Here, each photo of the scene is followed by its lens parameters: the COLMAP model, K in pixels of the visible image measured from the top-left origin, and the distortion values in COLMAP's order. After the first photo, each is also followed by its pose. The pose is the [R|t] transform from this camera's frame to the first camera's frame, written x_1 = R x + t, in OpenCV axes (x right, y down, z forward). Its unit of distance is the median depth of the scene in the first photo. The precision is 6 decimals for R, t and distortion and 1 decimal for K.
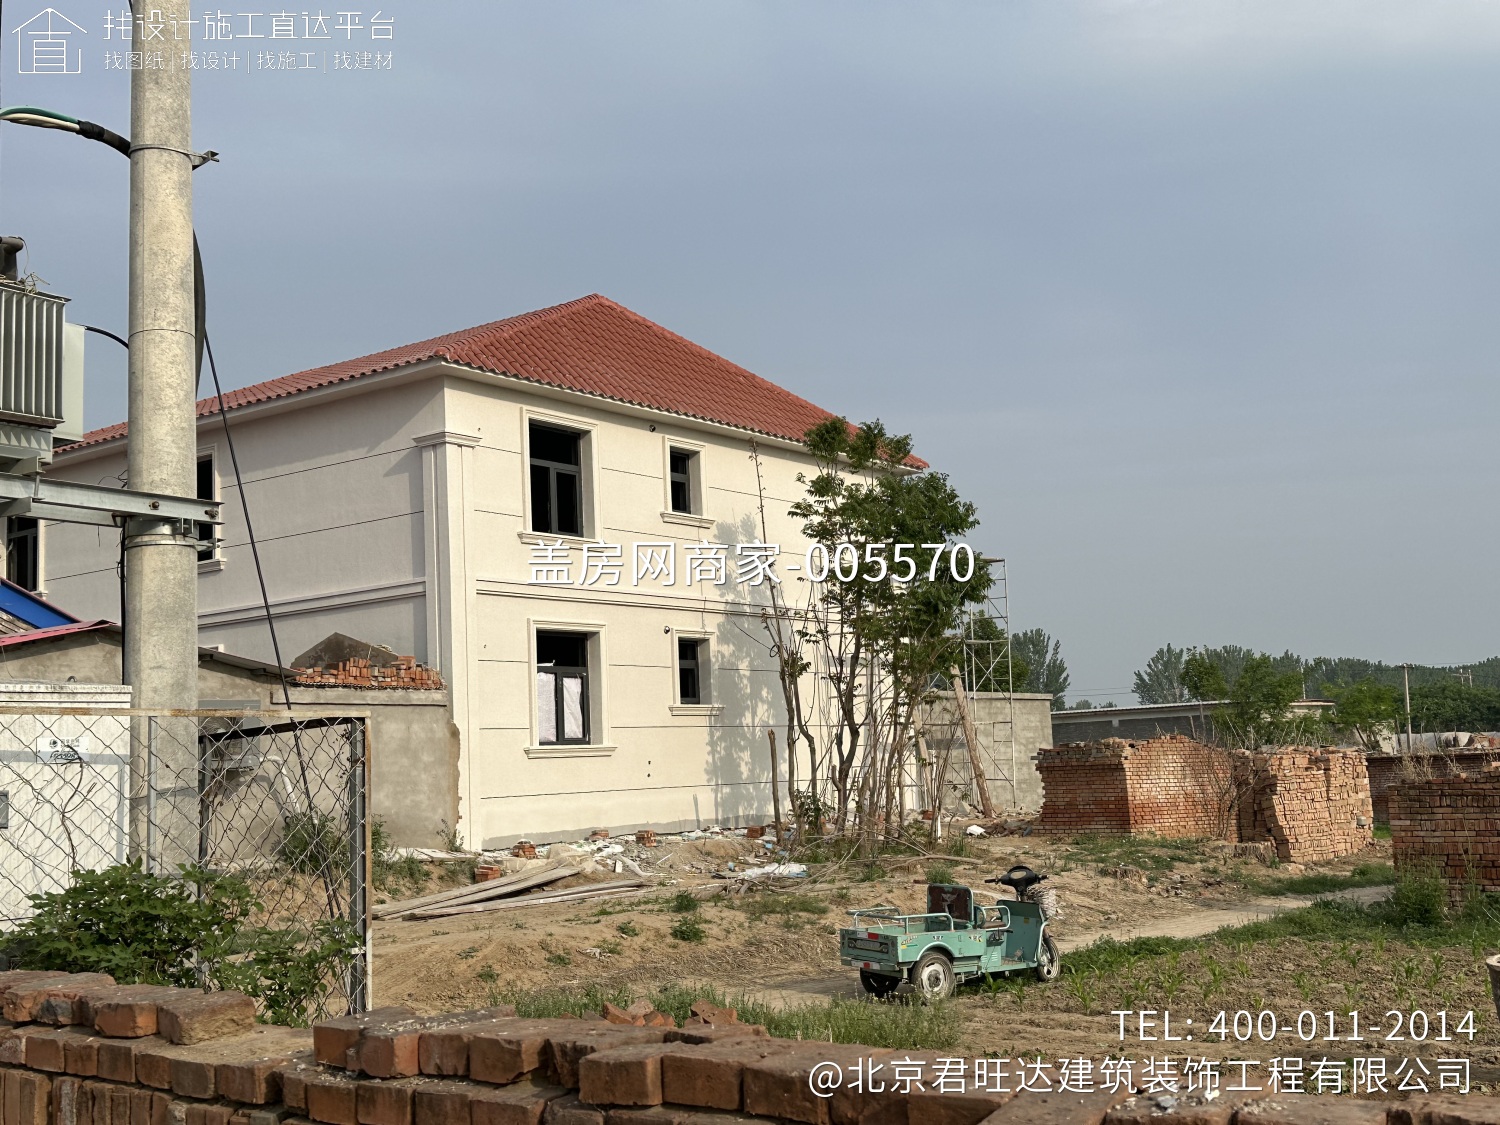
lens RADIAL K [[1693.8, 0, 774.4], [0, 1693.8, 561.7], [0, 0, 1]] dist [0.220456, -0.434098]
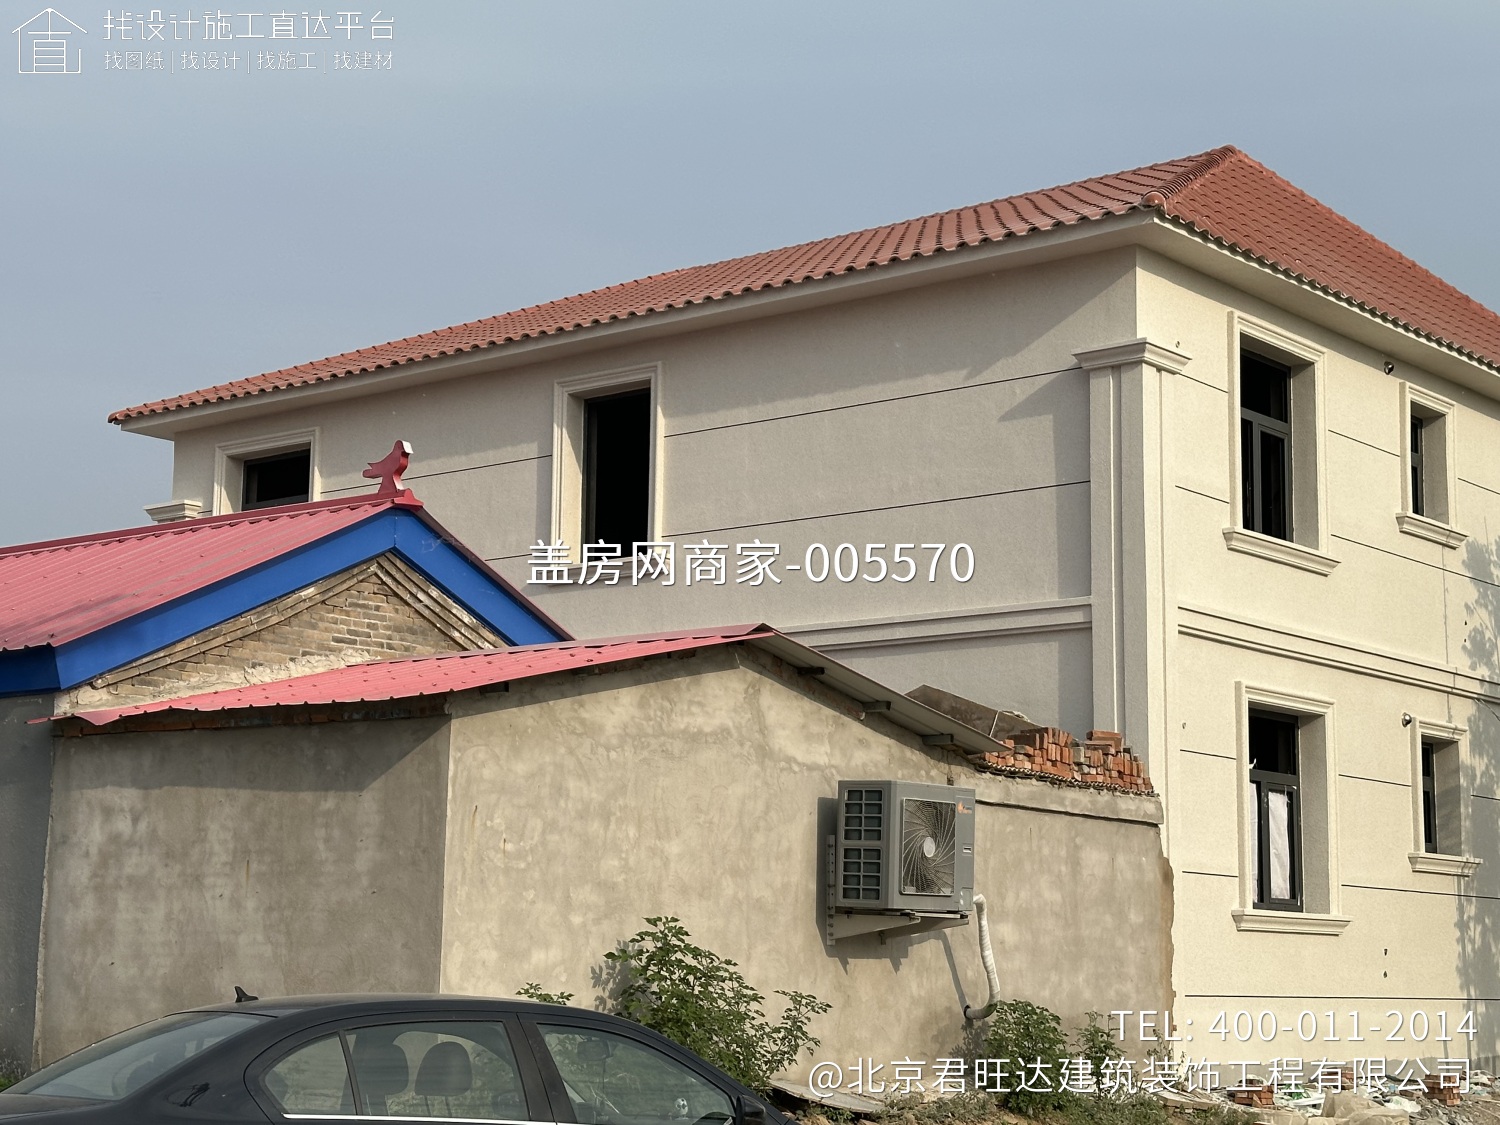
lens RADIAL K [[2462.6, 0, 749.7], [0, 2462.6, 595.5], [0, 0, 1]] dist [0.262676, -0.936363]
pose [[0.997100, 0.054716, -0.052890, -0.272226], [-0.055869, 0.998226, -0.020583, 0.031615], [0.051670, 0.023478, 0.998388, 0.171163]]
